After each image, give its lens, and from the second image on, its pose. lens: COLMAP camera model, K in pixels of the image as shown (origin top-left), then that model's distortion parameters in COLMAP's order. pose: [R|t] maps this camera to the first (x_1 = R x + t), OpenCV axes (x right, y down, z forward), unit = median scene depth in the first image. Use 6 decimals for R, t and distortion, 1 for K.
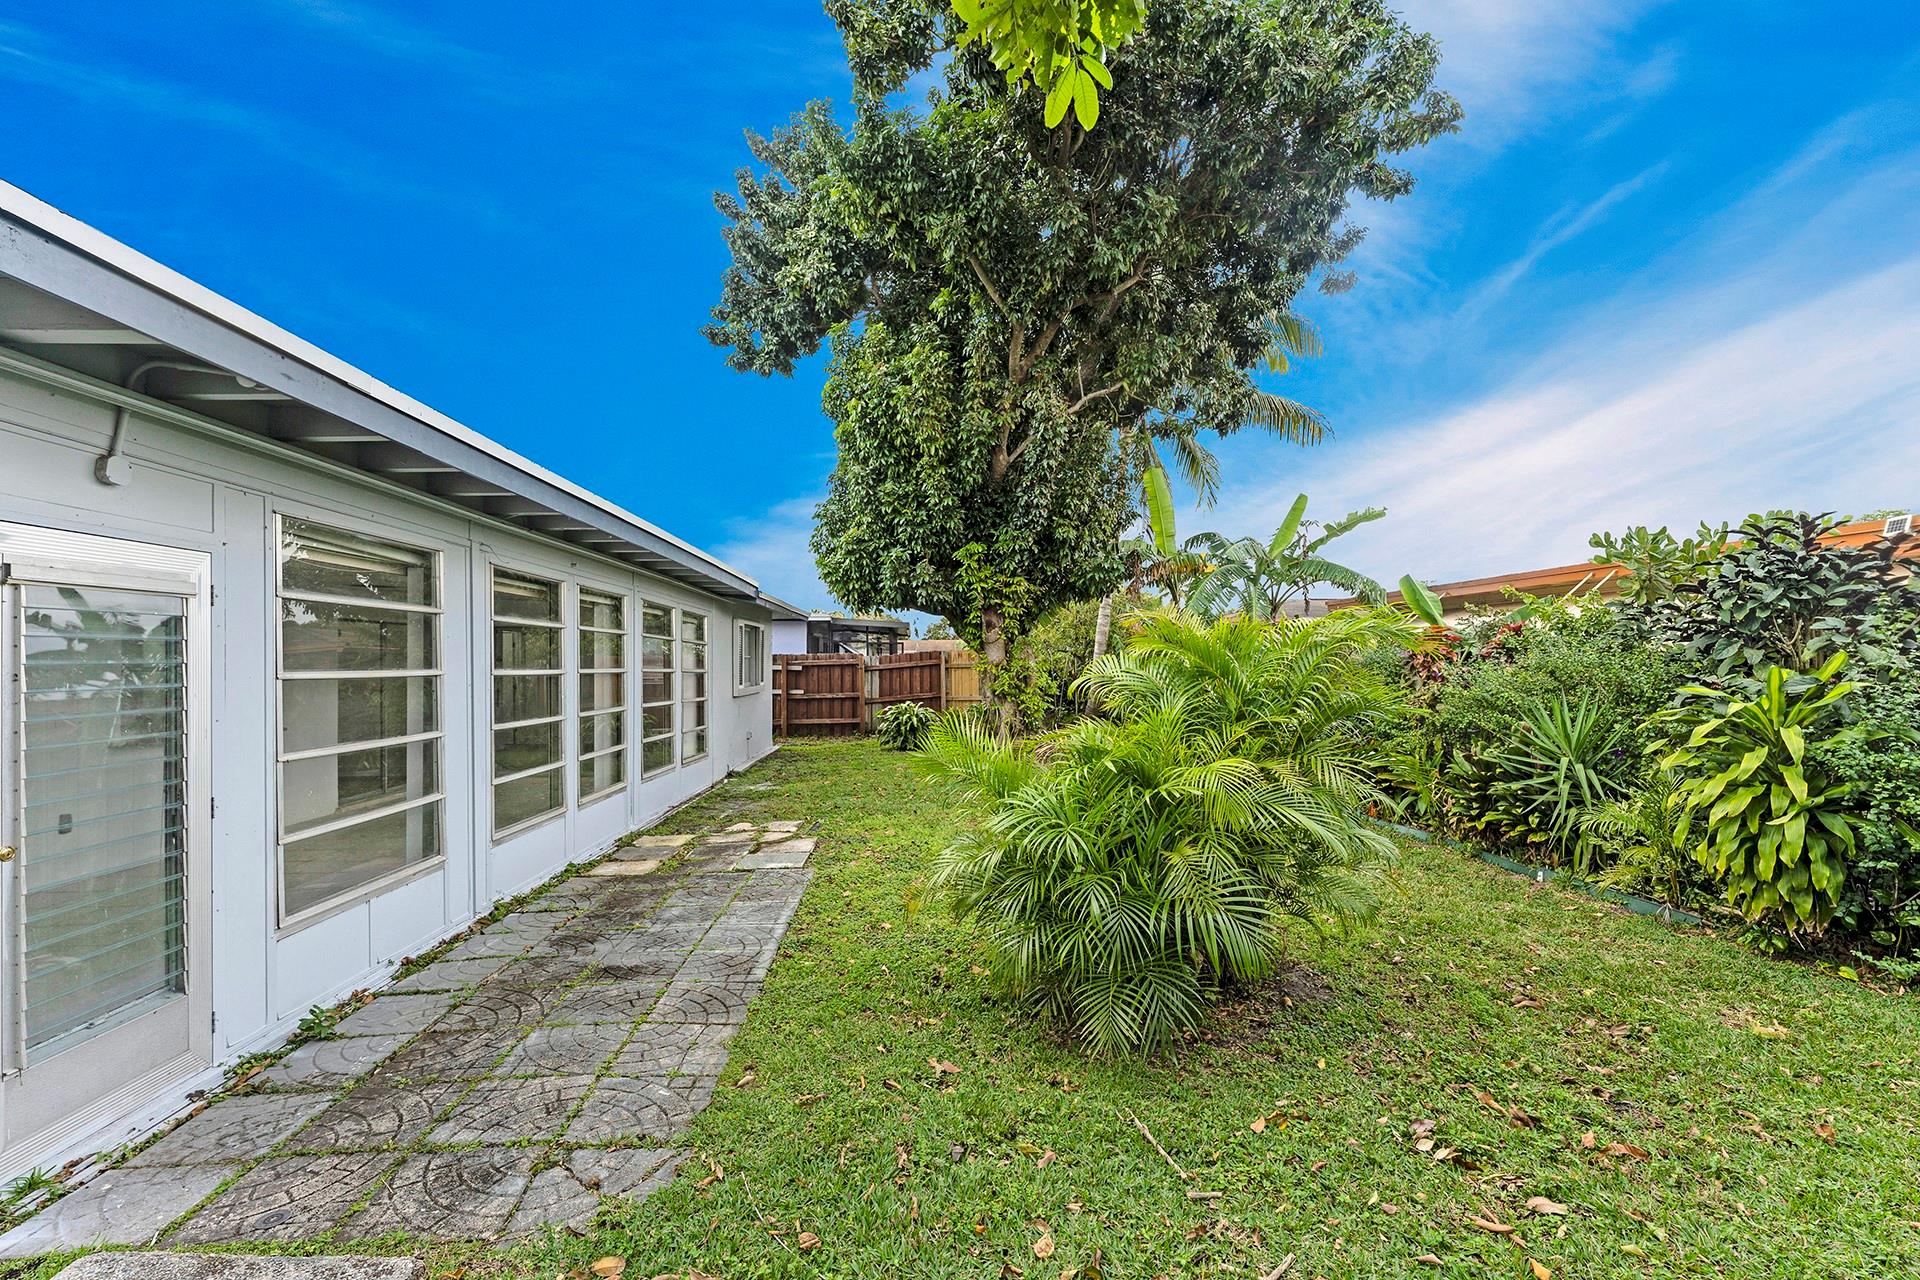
lens RADIAL K [[843.8, 0, 957.3], [0, 843.8, 696.2], [0, 0, 1]] dist [0.003035, -0.000128]
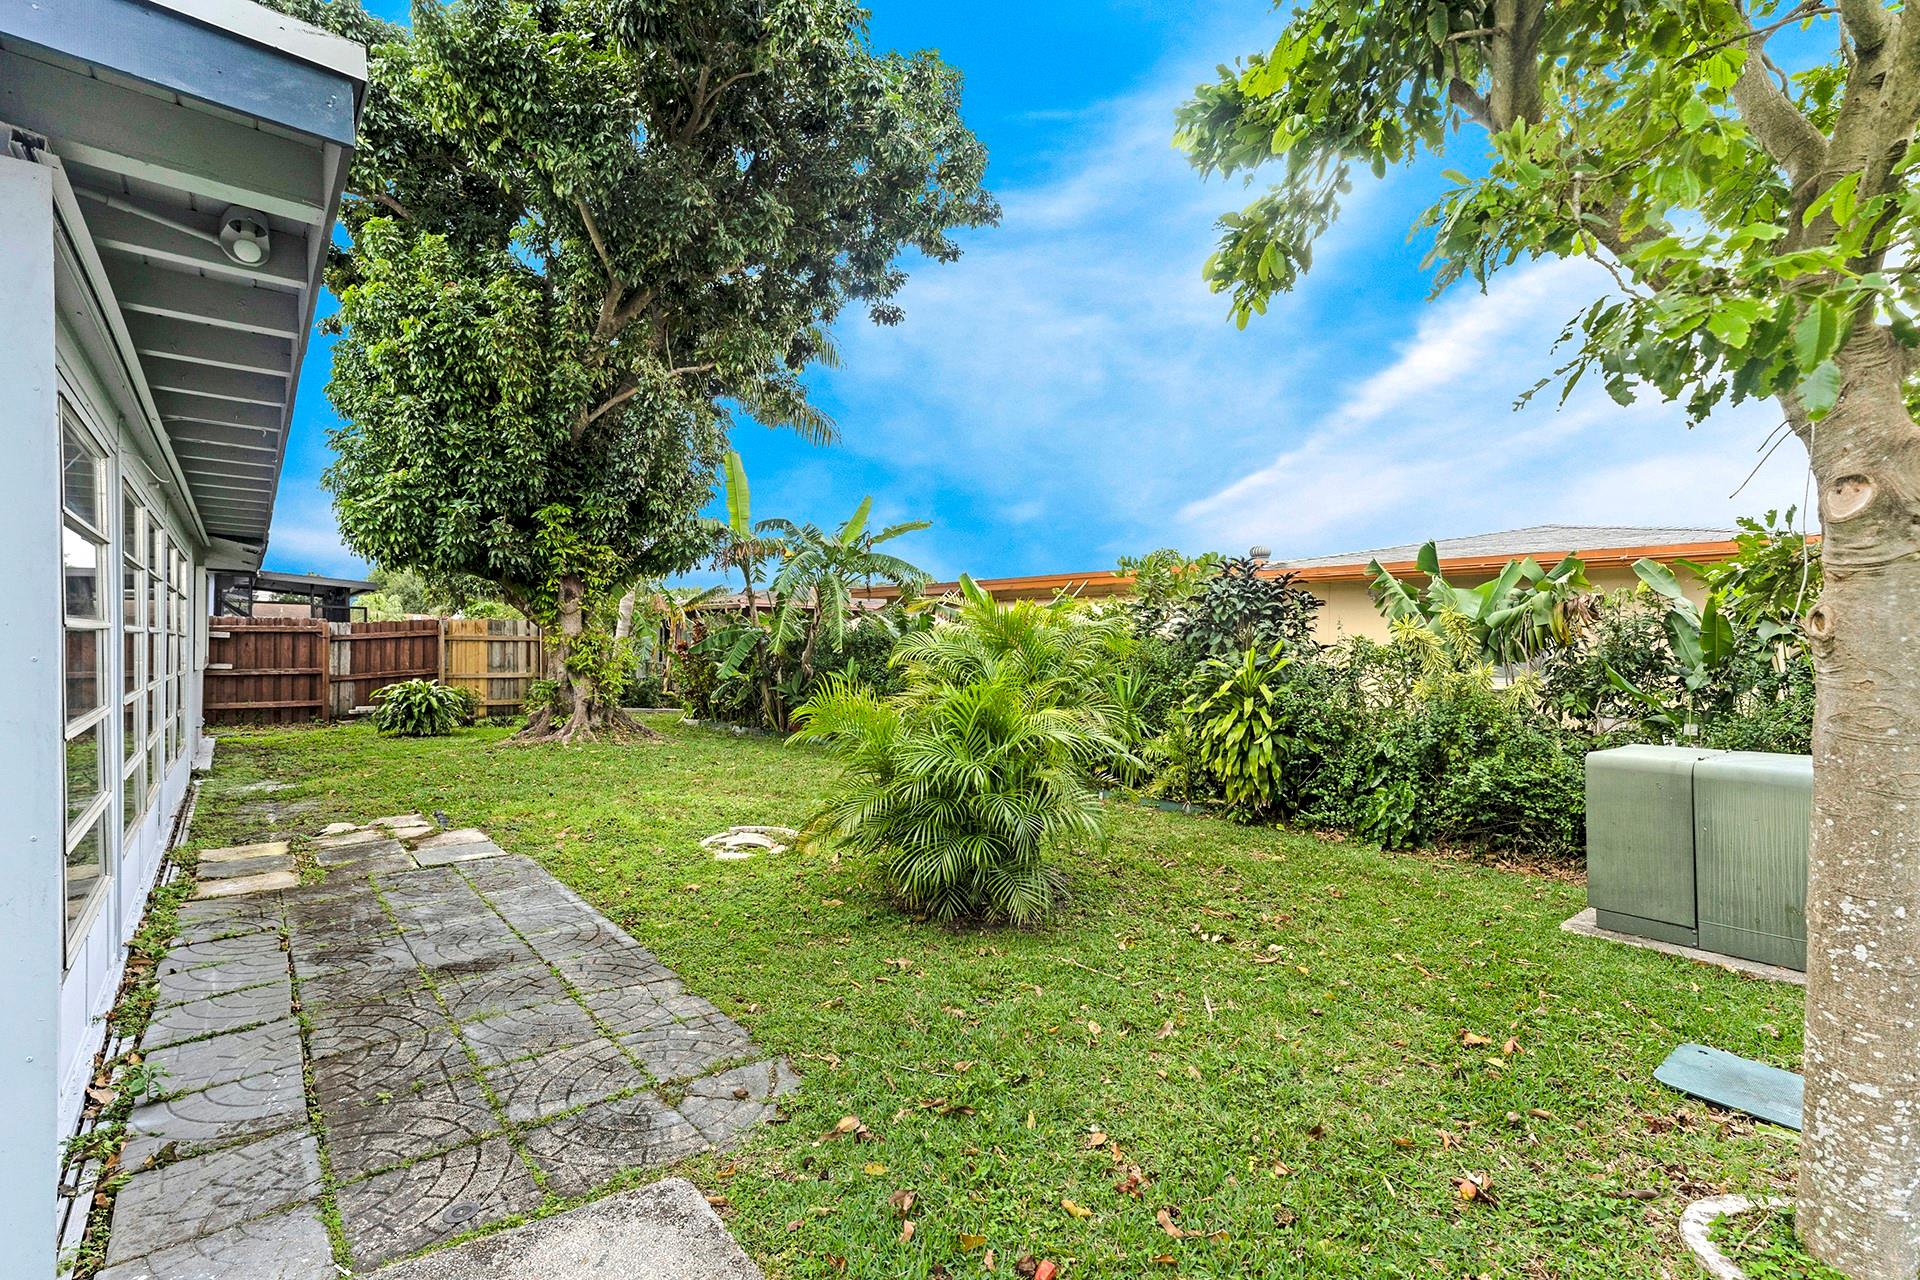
lens RADIAL K [[855.4, 0, 957.3], [0, 855.4, 674.6], [0, 0, 1]] dist [0.014596, -0.000374]
pose [[0.815054, 0.000751, 0.579384, -0.205053], [0.000429, 0.999998, -0.001899, 0.007622], [-0.579384, 0.001796, 0.815052, -0.018261]]
